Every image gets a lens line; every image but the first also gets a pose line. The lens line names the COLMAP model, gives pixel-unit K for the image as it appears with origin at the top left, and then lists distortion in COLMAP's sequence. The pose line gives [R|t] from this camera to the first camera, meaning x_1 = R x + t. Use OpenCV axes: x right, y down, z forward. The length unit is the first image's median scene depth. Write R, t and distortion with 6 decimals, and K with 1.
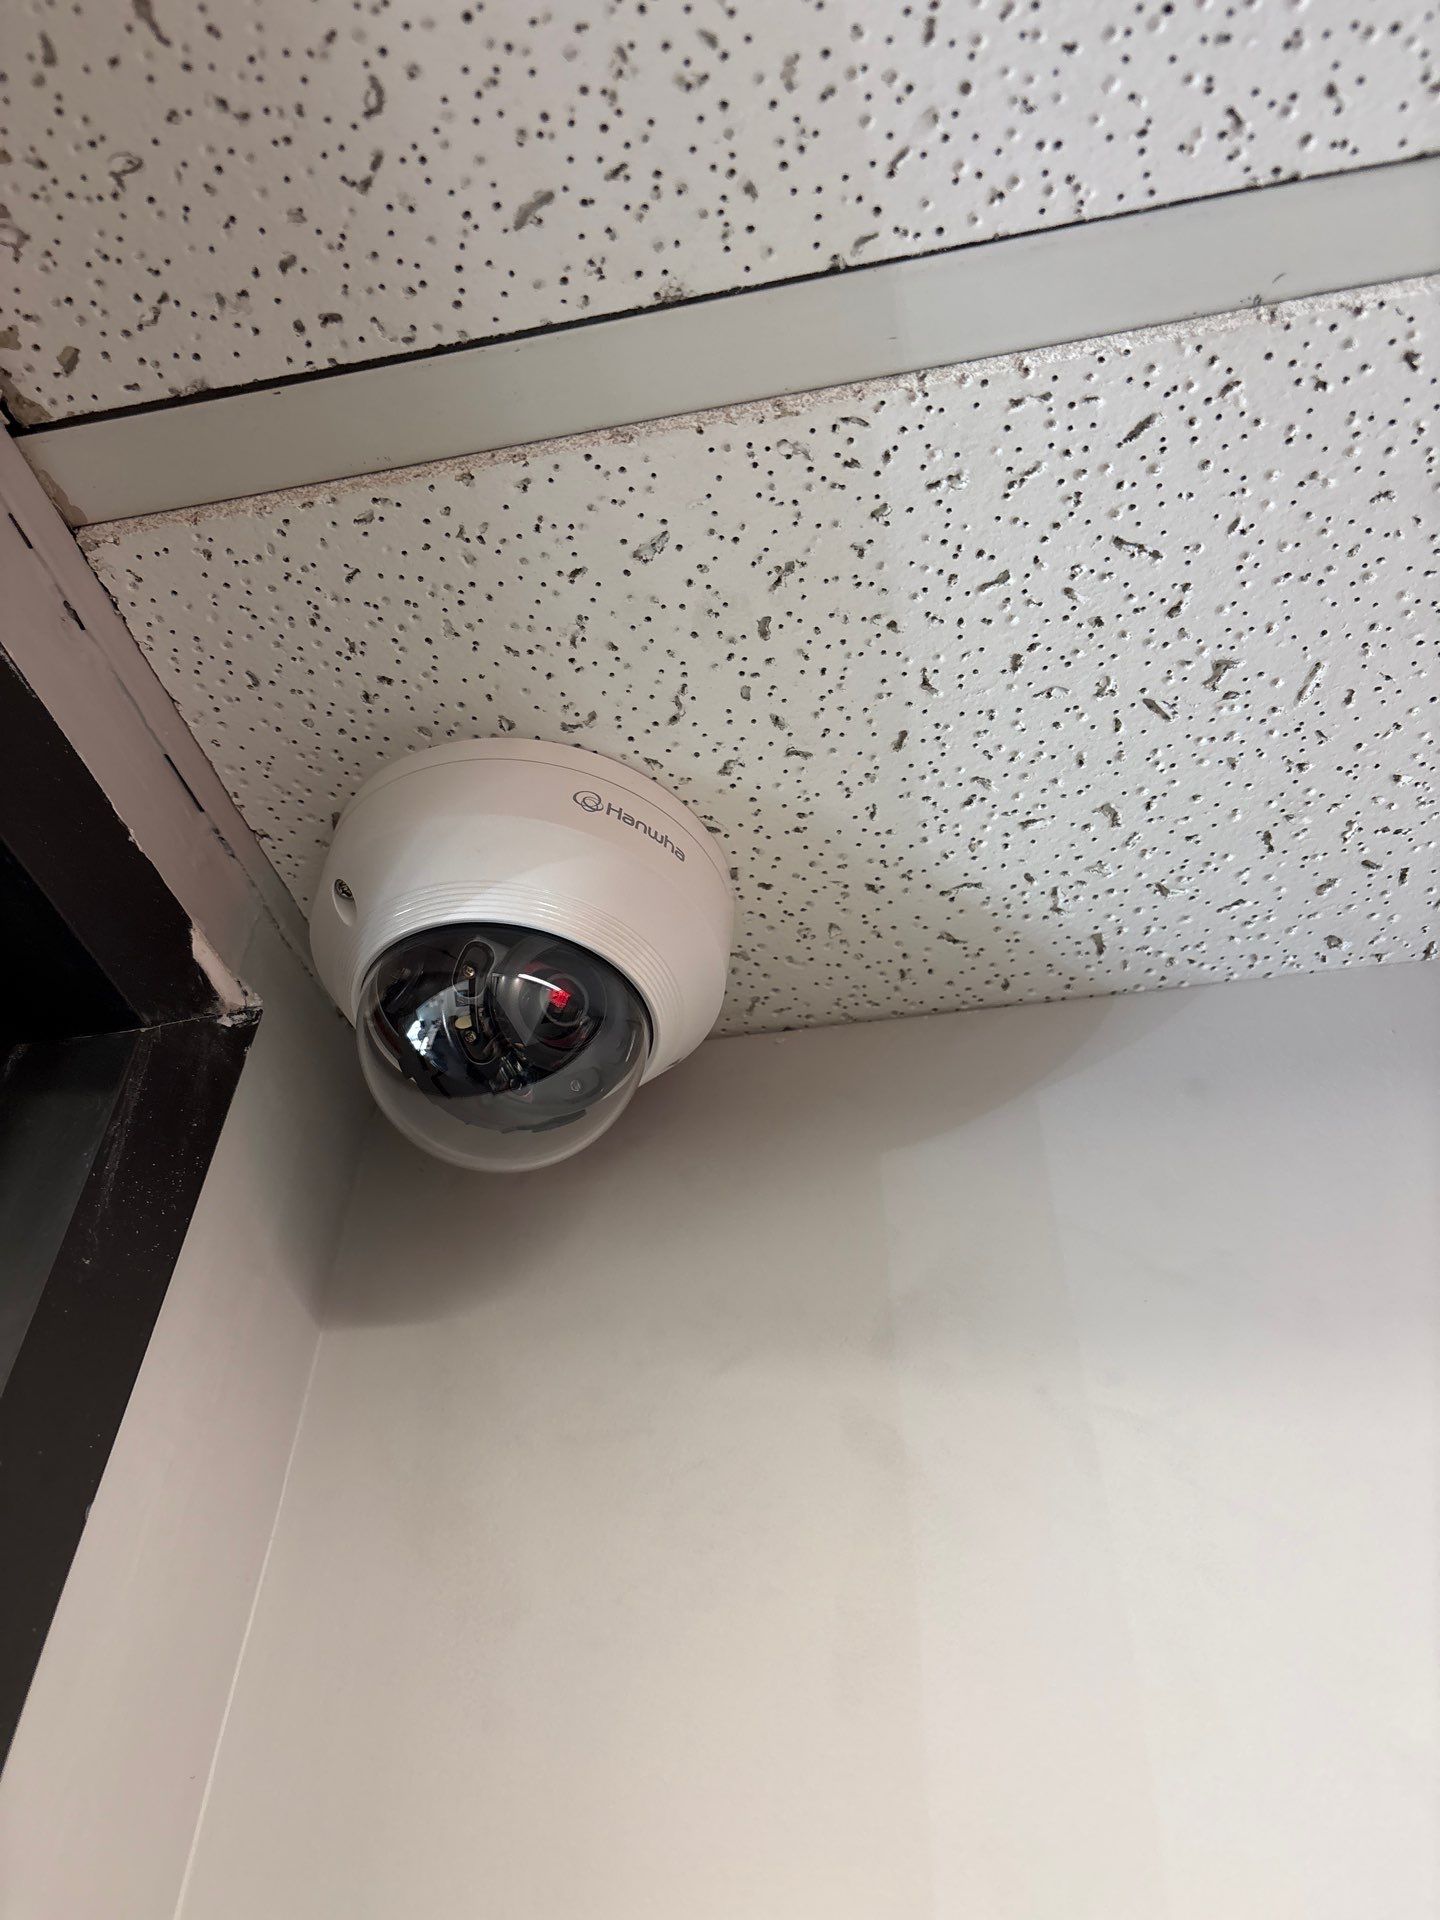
lens RADIAL K [[1478.5, 0, 720.0], [0, 1478.5, 960.0], [0, 0, 1]] dist [-0.001977, -0.315826]
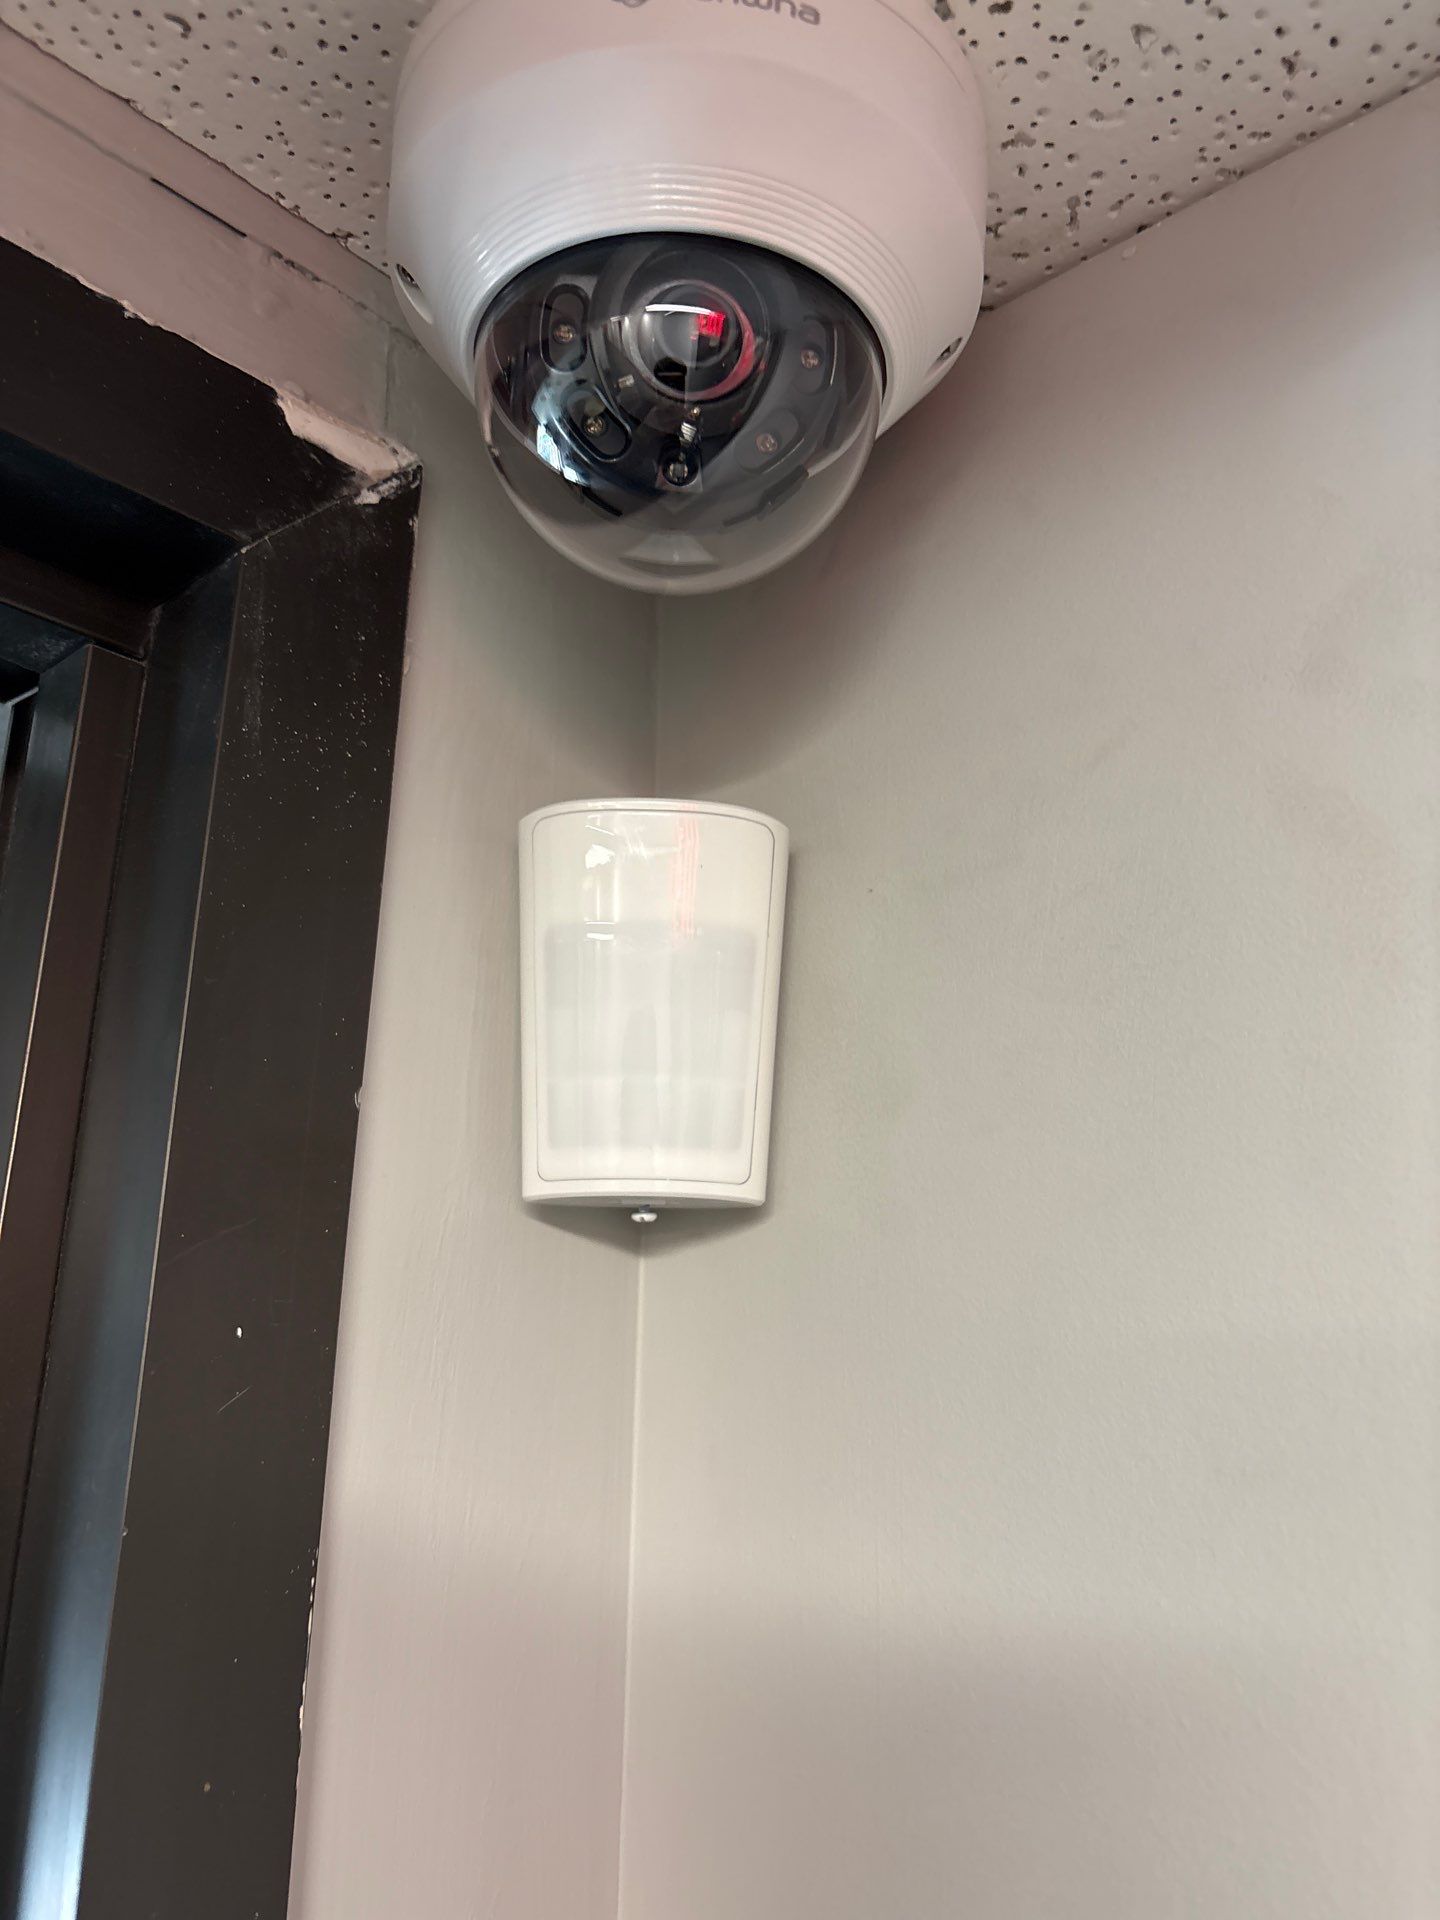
lens RADIAL K [[1429.2, 0, 720.0], [0, 1429.2, 960.0], [0, 0, 1]] dist [0.038774, -0.067141]
pose [[0.863015, -0.141087, -0.485078, 0.177835], [0.339150, 0.873464, 0.349339, 0.052684], [0.374411, -0.465998, 0.801662, 0.312818]]
